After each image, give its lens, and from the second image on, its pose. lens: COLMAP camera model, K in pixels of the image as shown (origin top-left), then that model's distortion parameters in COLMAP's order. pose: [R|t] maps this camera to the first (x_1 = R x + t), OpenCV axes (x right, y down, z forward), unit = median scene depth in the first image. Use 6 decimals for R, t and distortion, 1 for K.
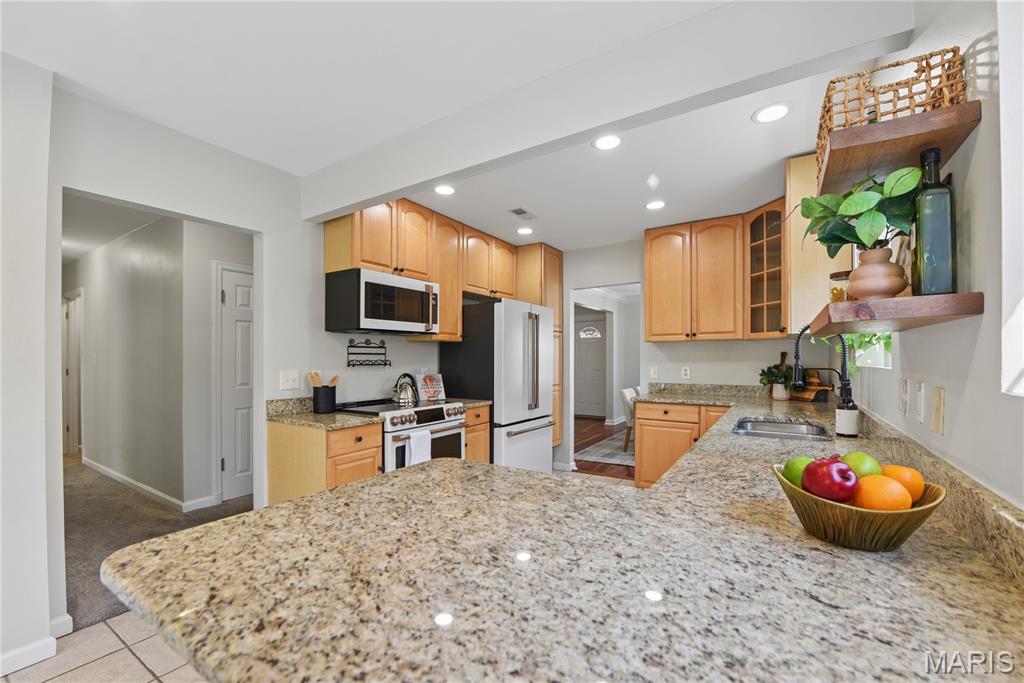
lens RADIAL K [[419.8, 0, 517.3], [0, 419.8, 353.9], [0, 0, 1]] dist [-0.001515, -0.000231]
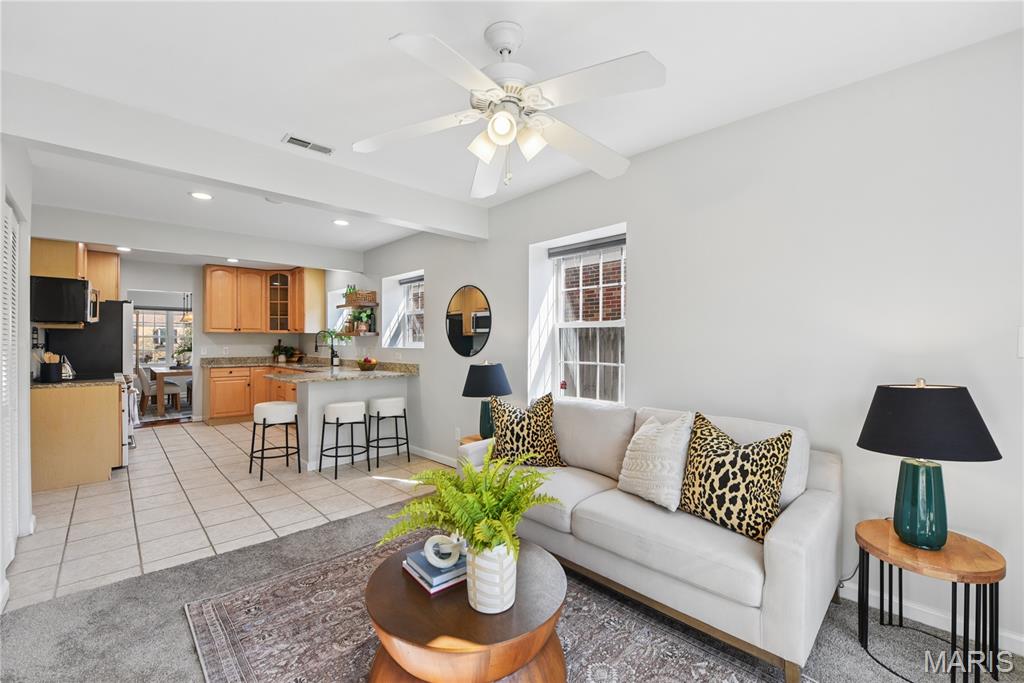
lens RADIAL K [[416.4, 0, 512.2], [0, 416.4, 344.1], [0, 0, 1]] dist [-0.000713, -0.000218]
pose [[0.232536, -0.002550, 0.972584, -1.123401], [-0.010618, 0.999930, 0.005161, -0.004923], [-0.972530, -0.011527, 0.232493, -0.606006]]
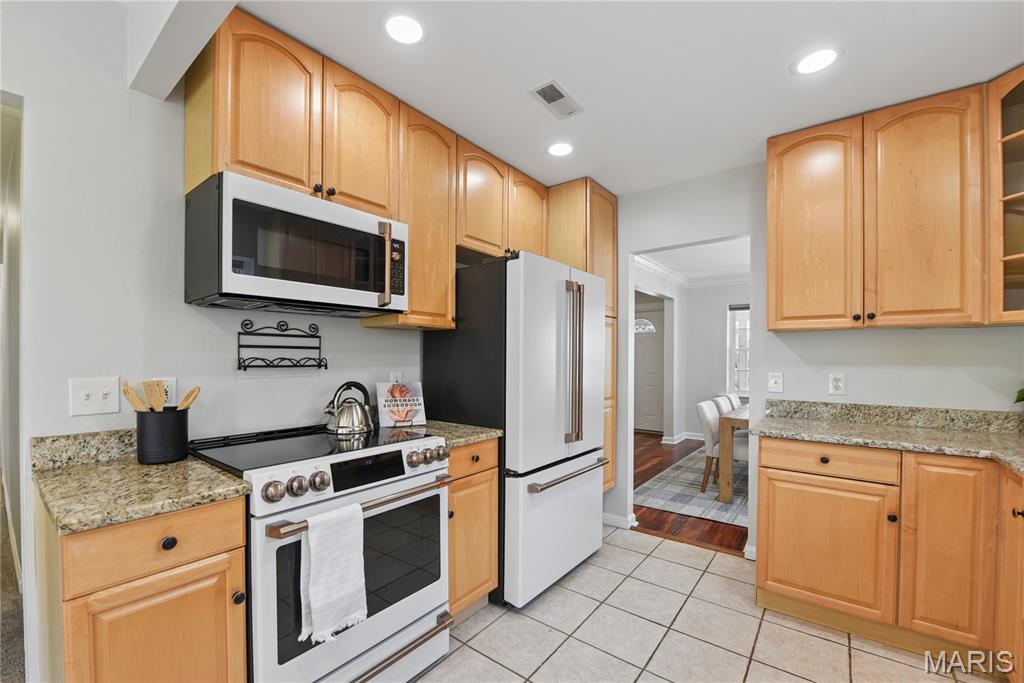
lens RADIAL K [[416.4, 0, 512.2], [0, 416.4, 344.1], [0, 0, 1]] dist [-0.000713, -0.000218]
pose [[0.995410, 0.004336, -0.095608, 0.007784], [-0.006438, 0.999744, -0.021685, 0.005618], [0.095489, 0.022201, 0.995183, 0.440575]]
